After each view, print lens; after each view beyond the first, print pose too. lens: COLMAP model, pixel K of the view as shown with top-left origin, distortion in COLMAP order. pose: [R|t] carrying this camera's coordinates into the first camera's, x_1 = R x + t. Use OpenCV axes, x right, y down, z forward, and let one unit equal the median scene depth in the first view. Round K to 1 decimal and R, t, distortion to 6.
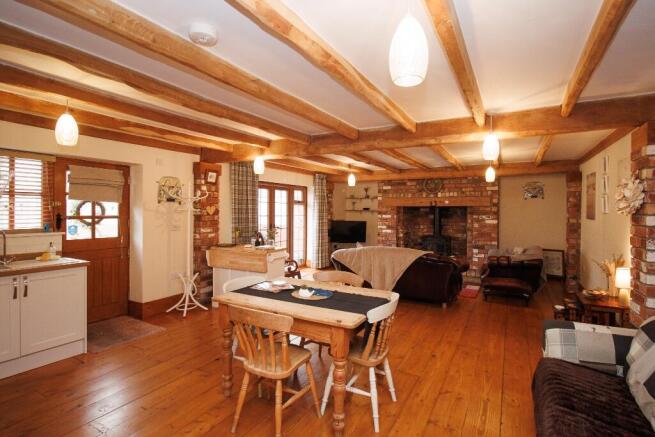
lens RADIAL K [[327.6, 0, 326.7], [0, 327.6, 212.2], [0, 0, 1]] dist [-0.000932, -0.000080]
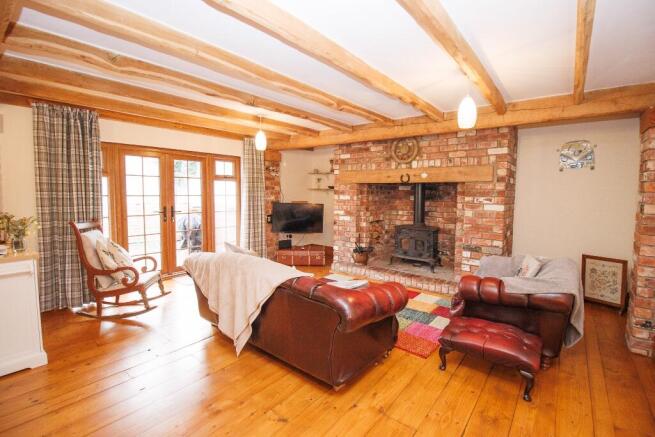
lens RADIAL K [[301.2, 0, 329.0], [0, 301.2, 212.1], [0, 0, 1]] dist [-0.000551, -0.012167]
pose [[0.986914, 0.014079, -0.160631, 0.274120], [-0.003695, 0.997894, 0.064761, 0.002656], [0.161205, -0.063320, 0.984888, 0.382906]]
